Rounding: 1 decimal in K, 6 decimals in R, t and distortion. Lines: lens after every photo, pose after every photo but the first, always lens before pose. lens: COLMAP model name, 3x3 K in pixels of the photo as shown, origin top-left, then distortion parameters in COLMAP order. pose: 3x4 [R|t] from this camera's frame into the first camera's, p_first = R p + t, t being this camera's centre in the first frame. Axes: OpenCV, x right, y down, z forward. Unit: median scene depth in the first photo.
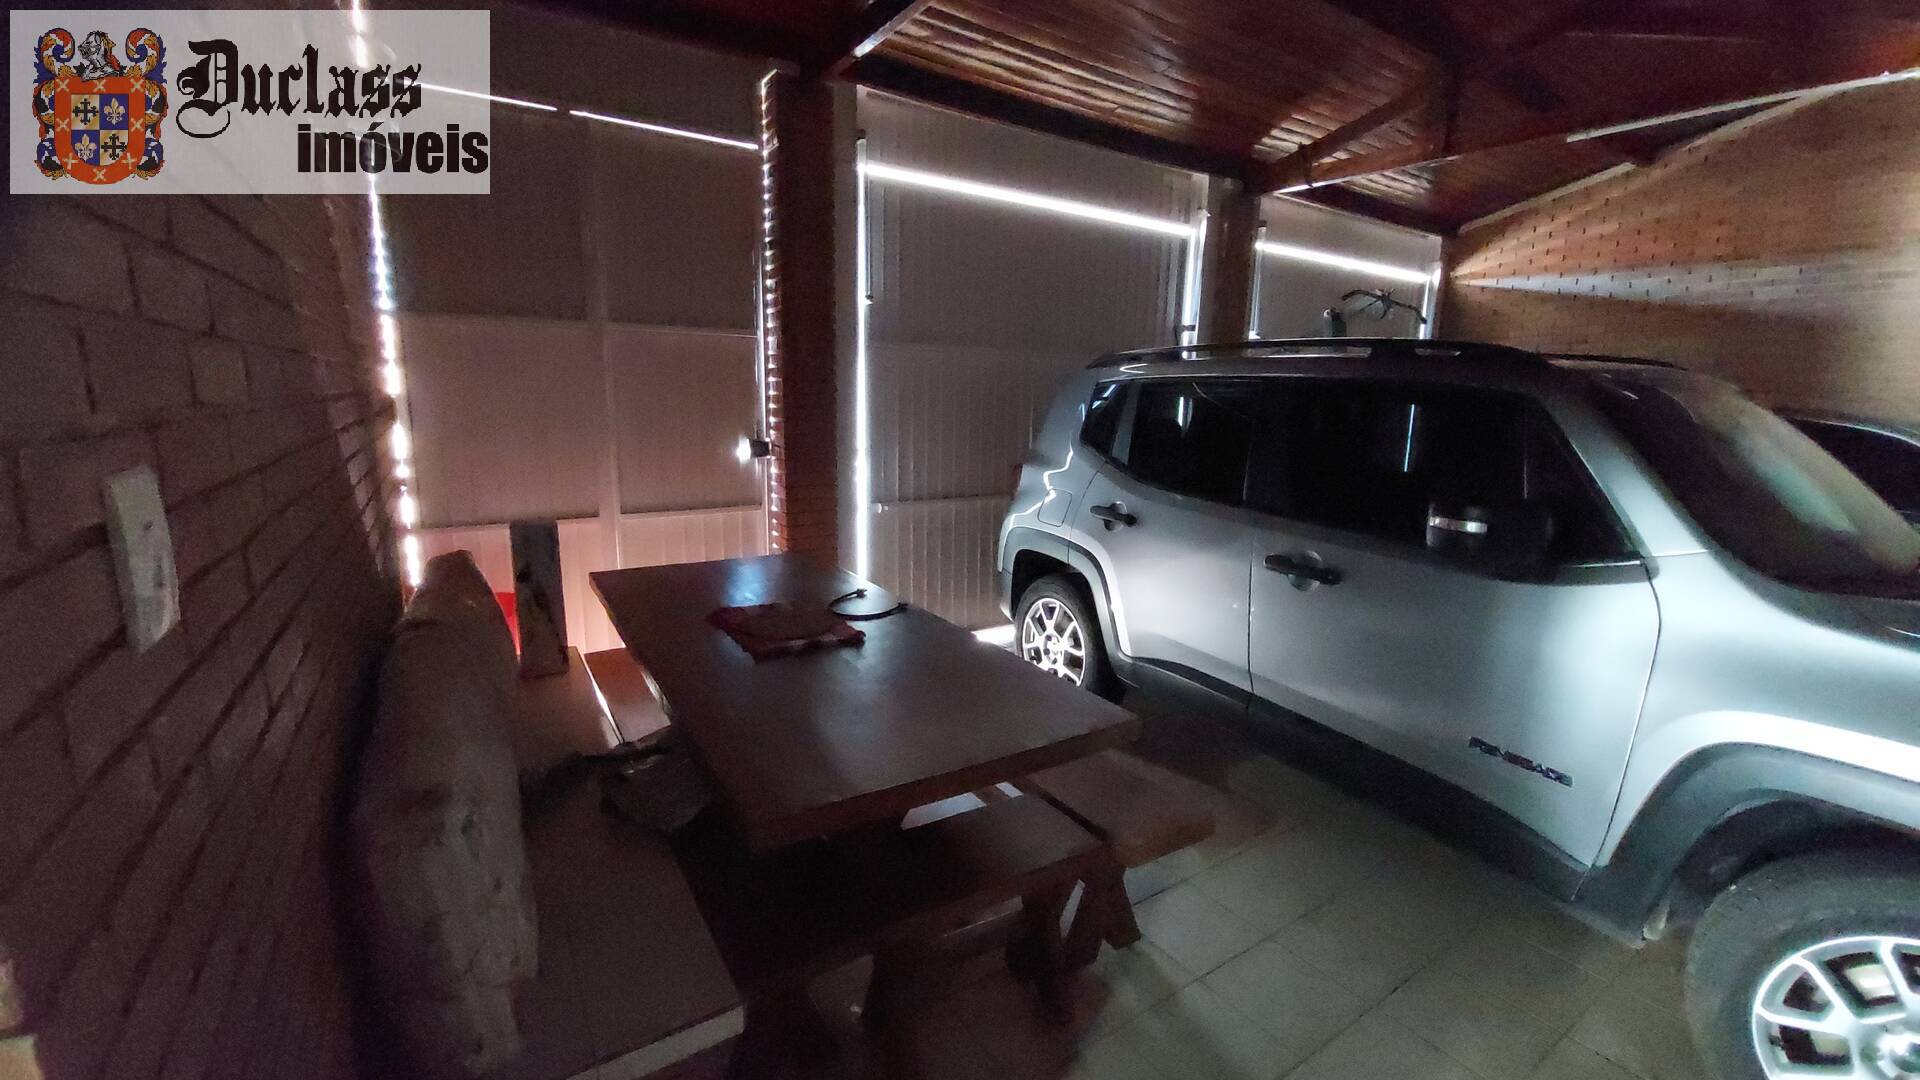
lens RADIAL K [[768.9, 0, 957.0], [0, 768.9, 534.8], [0, 0, 1]] dist [-0.006046, -0.006767]
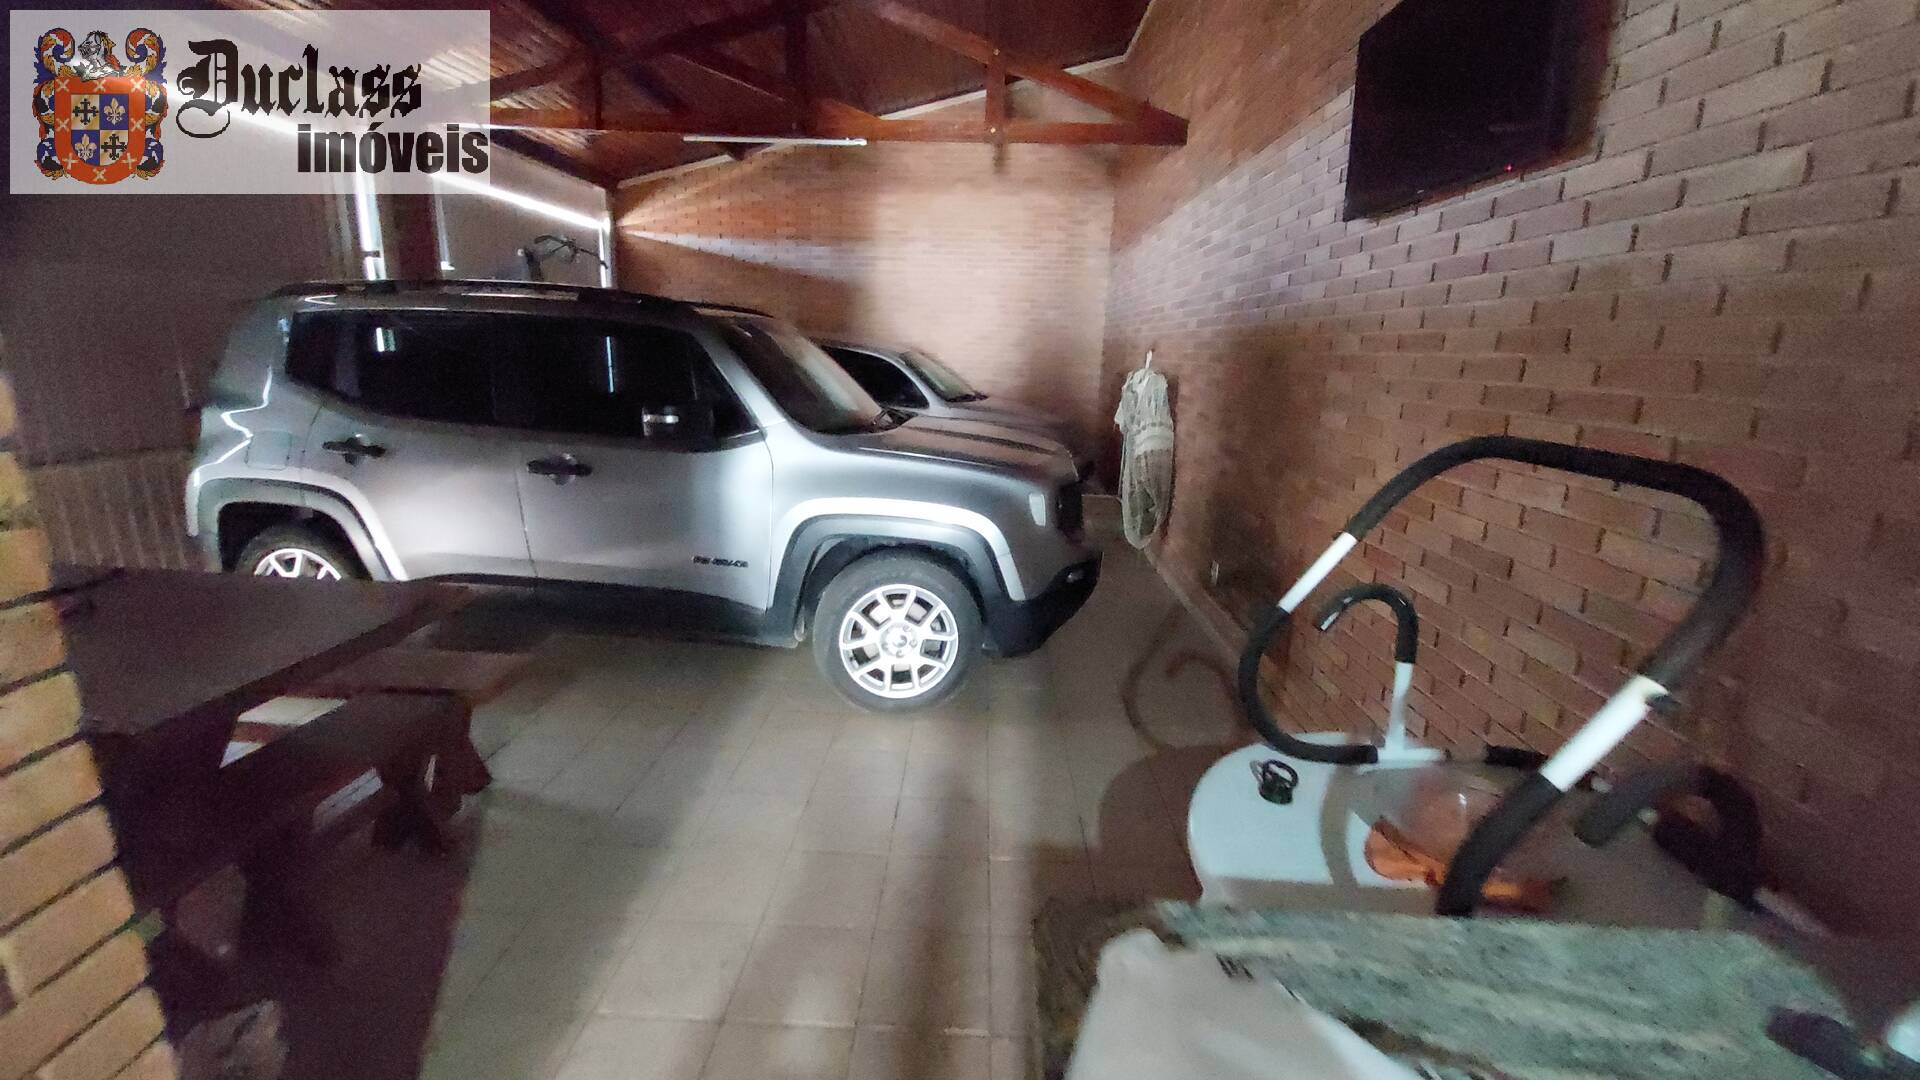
lens RADIAL K [[768.9, 0, 949.7], [0, 768.9, 533.6], [0, 0, 1]] dist [-0.006046, -0.006767]
pose [[0.585596, -0.189351, 0.788178, -0.139143], [0.123630, 0.981822, 0.144018, 0.033369], [-0.801120, 0.013106, 0.598360, -0.200409]]
